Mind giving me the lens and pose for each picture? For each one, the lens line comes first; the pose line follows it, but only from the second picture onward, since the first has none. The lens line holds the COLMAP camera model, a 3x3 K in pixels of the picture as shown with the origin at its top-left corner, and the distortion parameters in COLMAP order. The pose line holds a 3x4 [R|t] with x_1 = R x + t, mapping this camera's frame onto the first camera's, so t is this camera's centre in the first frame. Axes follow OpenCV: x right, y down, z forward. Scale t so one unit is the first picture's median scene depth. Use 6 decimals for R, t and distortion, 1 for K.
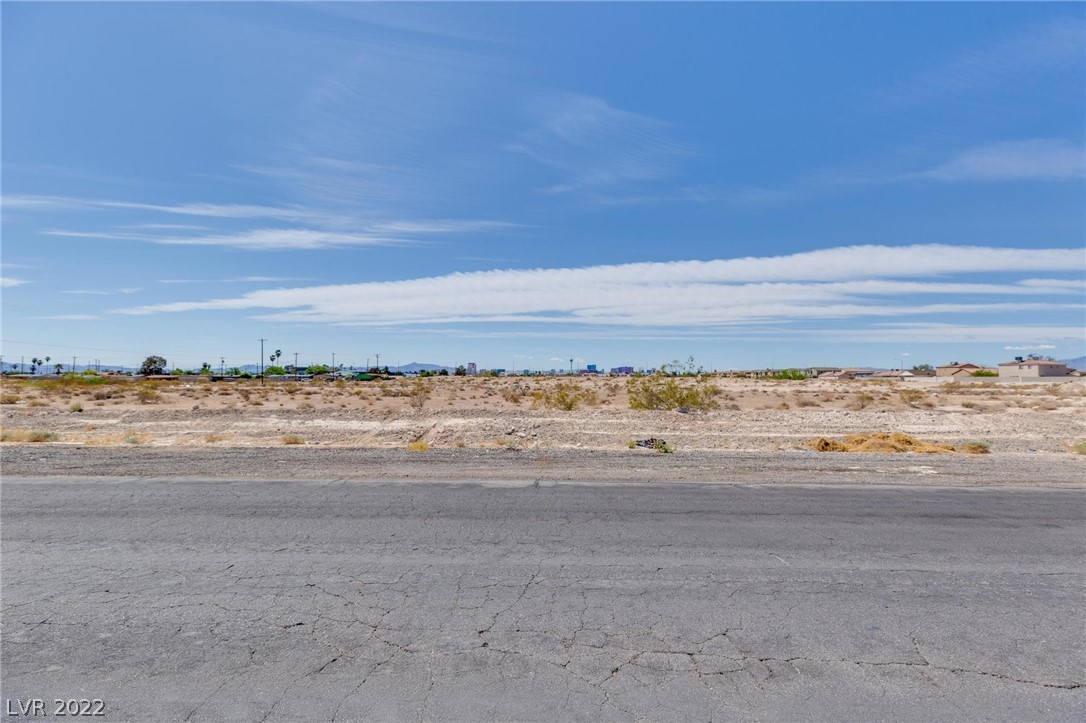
lens RADIAL K [[494.4, 0, 555.1], [0, 494.4, 365.3], [0, 0, 1]] dist [0.008276, -0.001592]
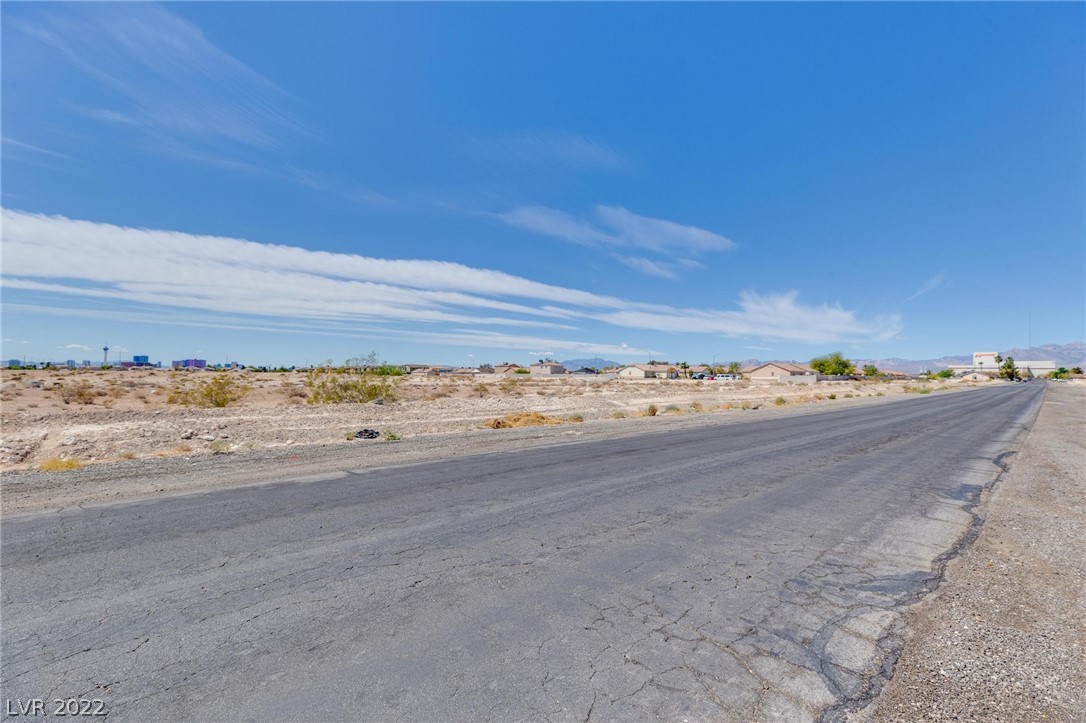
lens RADIAL K [[494.4, 0, 540.1], [0, 494.4, 393.6], [0, 0, 1]] dist [0.008276, -0.001592]
pose [[0.697692, -0.022869, 0.716032, -0.091693], [-0.023683, 0.998208, 0.054957, 0.001863], [-0.716006, -0.055300, 0.695900, 0.002961]]
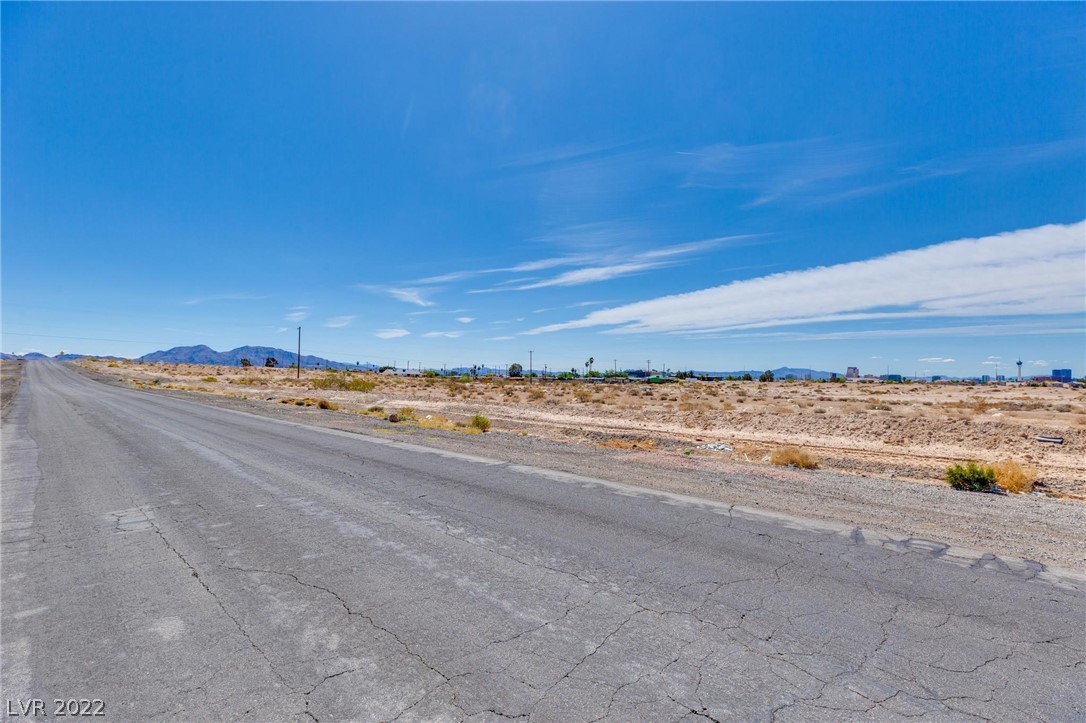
lens RADIAL K [[494.4, 0, 542.4], [0, 494.4, 352.0], [0, 0, 1]] dist [0.008276, -0.001592]
pose [[0.738102, -0.025048, -0.674224, 0.259259], [0.000397, 0.999327, -0.036690, 0.000534], [0.674689, 0.026813, 0.737615, -0.054323]]
